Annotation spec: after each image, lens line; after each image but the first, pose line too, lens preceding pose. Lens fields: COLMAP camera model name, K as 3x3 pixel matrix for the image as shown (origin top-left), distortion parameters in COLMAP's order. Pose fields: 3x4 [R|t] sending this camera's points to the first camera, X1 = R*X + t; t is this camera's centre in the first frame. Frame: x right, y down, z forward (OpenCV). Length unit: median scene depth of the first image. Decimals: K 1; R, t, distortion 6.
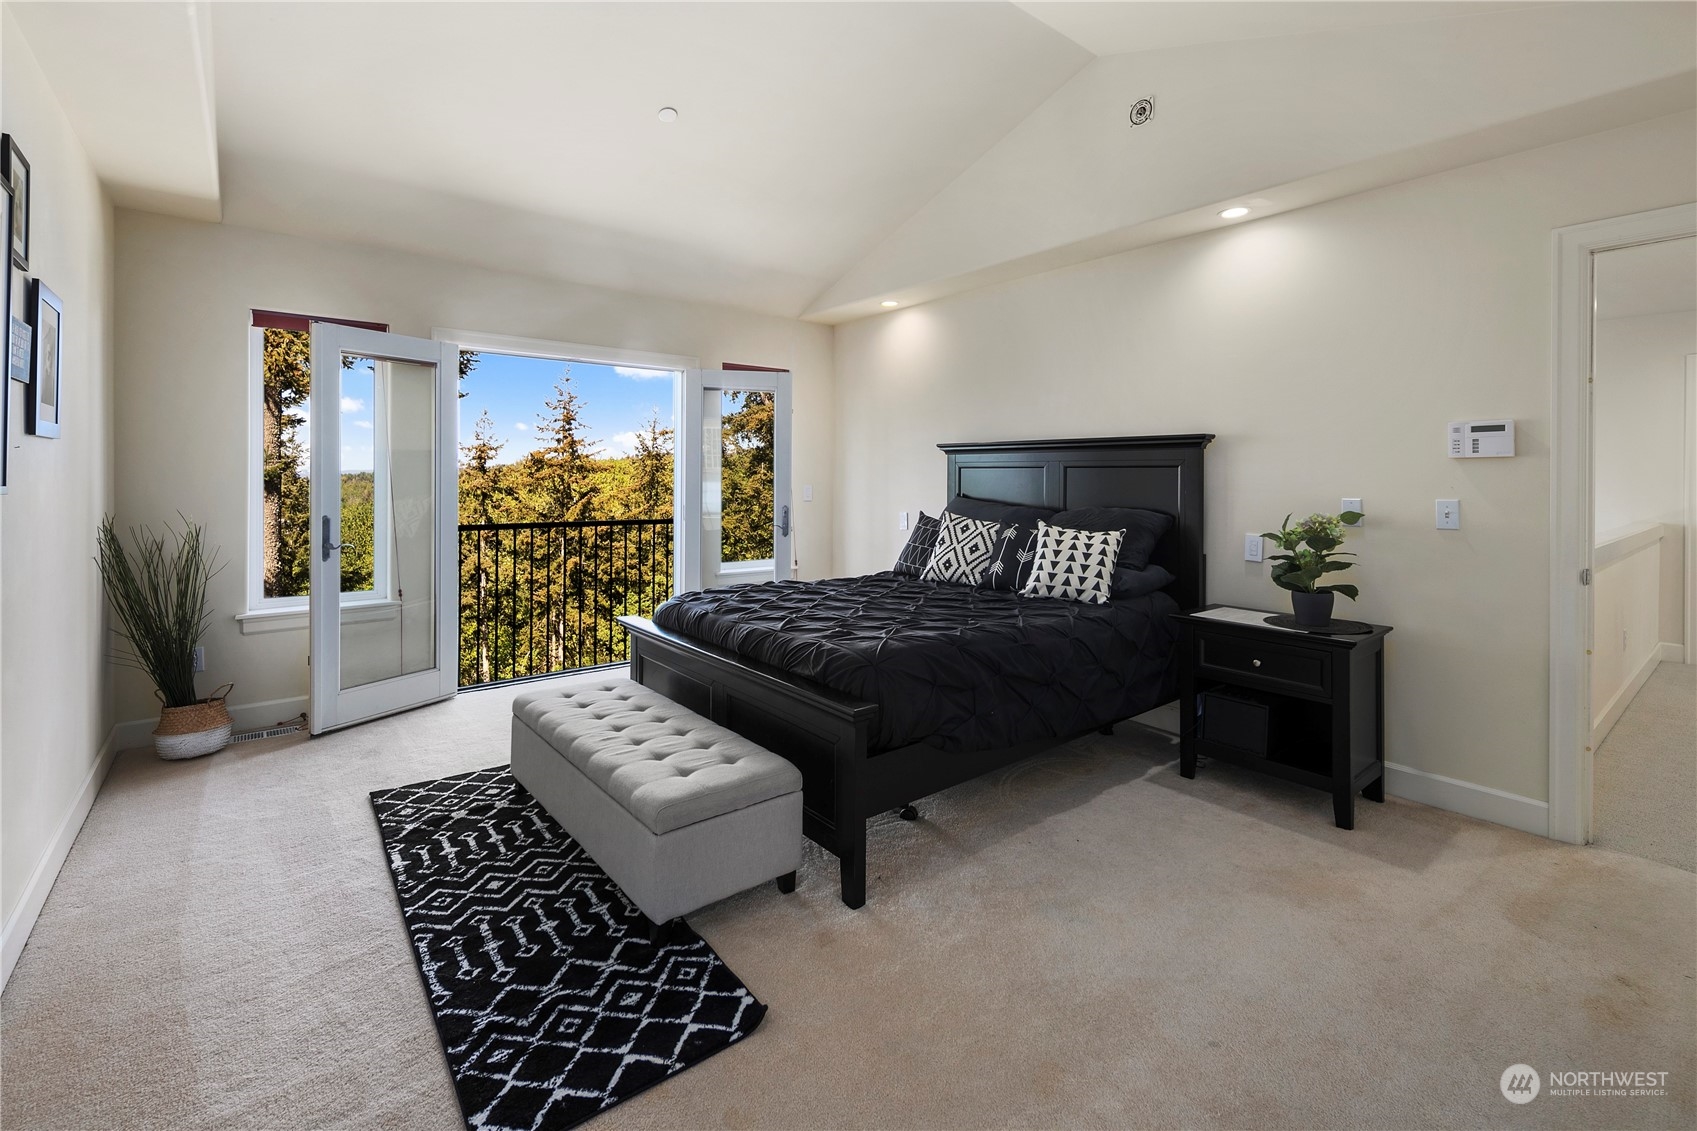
lens RADIAL K [[744.1, 0, 848.5], [0, 744.1, 433.3], [0, 0, 1]] dist [0.016584, -0.007455]
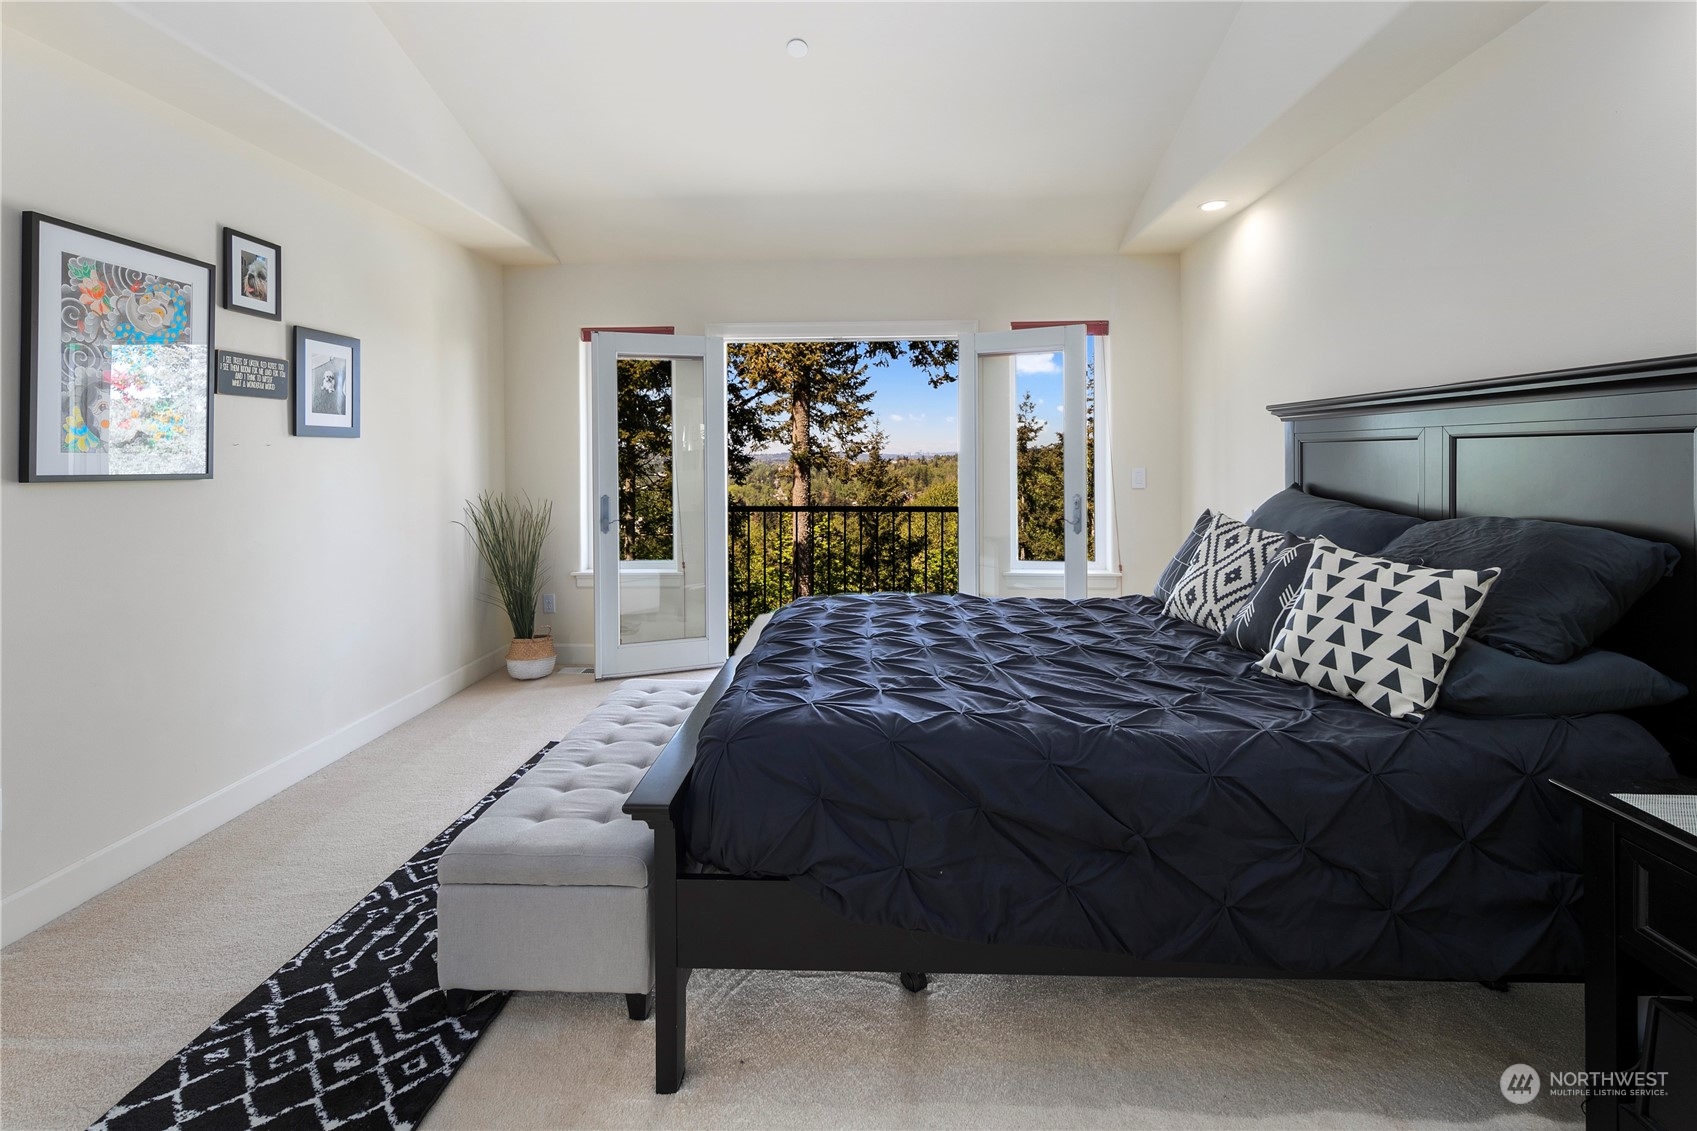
lens RADIAL K [[744.1, 0, 848.5], [0, 744.1, 433.3], [0, 0, 1]] dist [0.016584, -0.007455]
pose [[0.749028, -0.030206, -0.661850, 0.390374], [0.048412, 0.998785, 0.009205, 0.021501], [0.660768, -0.038936, 0.749580, 0.395393]]
